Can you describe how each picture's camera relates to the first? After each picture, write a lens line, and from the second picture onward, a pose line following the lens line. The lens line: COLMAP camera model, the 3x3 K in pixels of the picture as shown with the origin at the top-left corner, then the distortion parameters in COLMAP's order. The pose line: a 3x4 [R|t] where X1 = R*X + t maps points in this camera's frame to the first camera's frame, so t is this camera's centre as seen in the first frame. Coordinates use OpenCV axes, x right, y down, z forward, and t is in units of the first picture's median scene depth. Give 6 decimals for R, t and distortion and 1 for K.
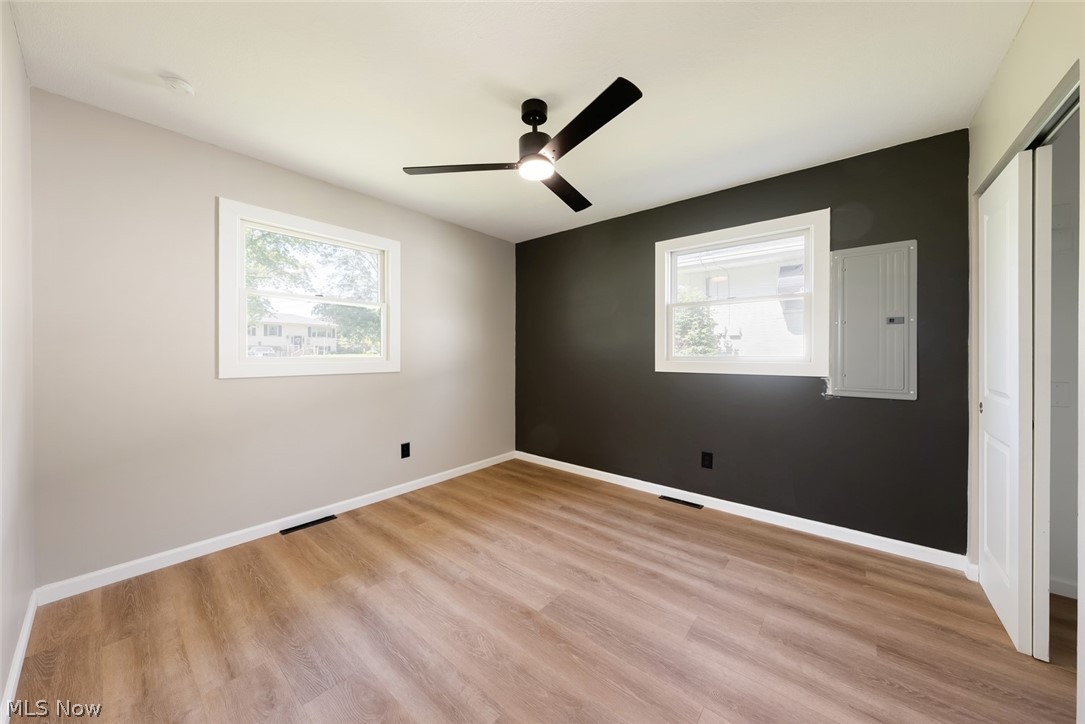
lens RADIAL K [[369.6, 0, 546.7], [0, 369.6, 353.1], [0, 0, 1]] dist [0.000558, 0.000038]
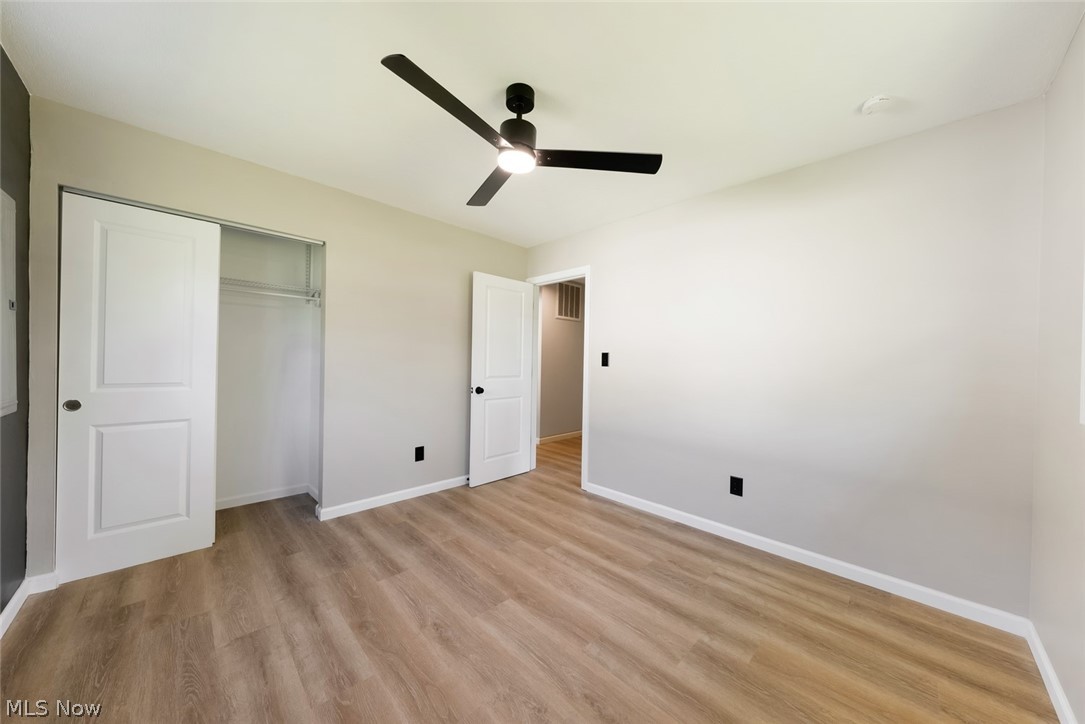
lens RADIAL K [[374.3, 0, 546.2], [0, 374.3, 359.3], [0, 0, 1]] dist [-0.000041, 0.000040]
pose [[-0.994495, -0.022830, 0.102264, -0.179325], [-0.022902, 0.999738, 0.000467, -0.005634], [-0.102247, -0.001878, -0.994757, 1.668679]]
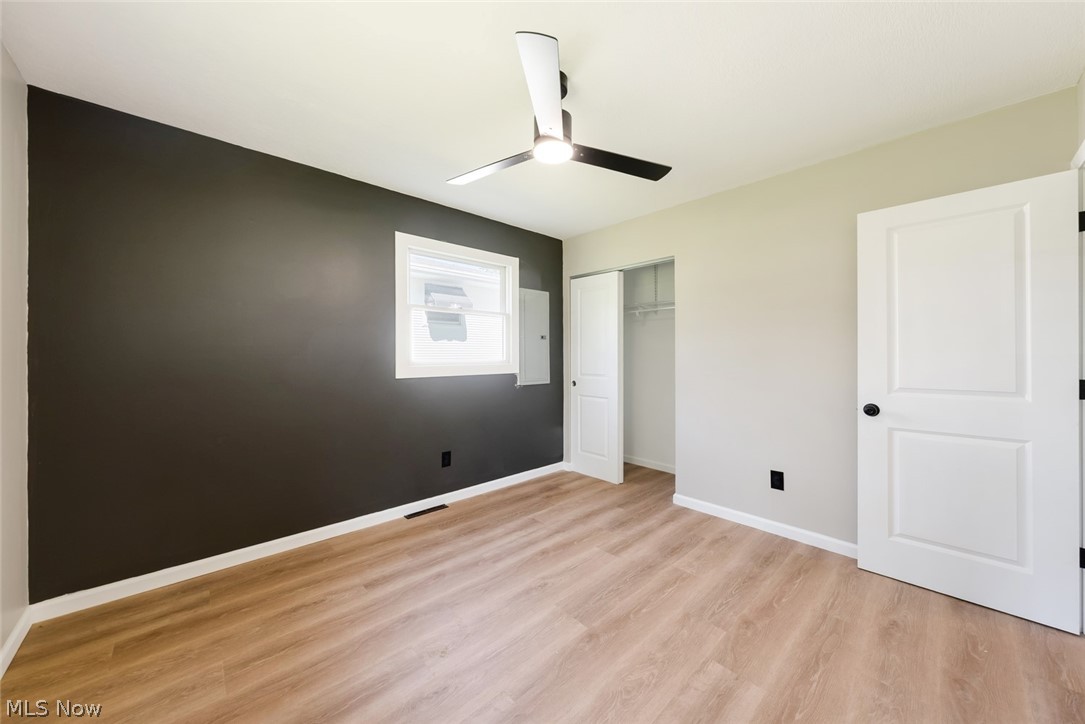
lens RADIAL K [[382.2, 0, 542.7], [0, 382.2, 357.4], [0, 0, 1]] dist [-0.000094, 0.000048]
pose [[0.138134, -0.006308, 0.990393, -0.810927], [0.002351, 0.999979, 0.006041, -0.006739], [-0.990411, 0.001494, 0.138146, 0.782340]]
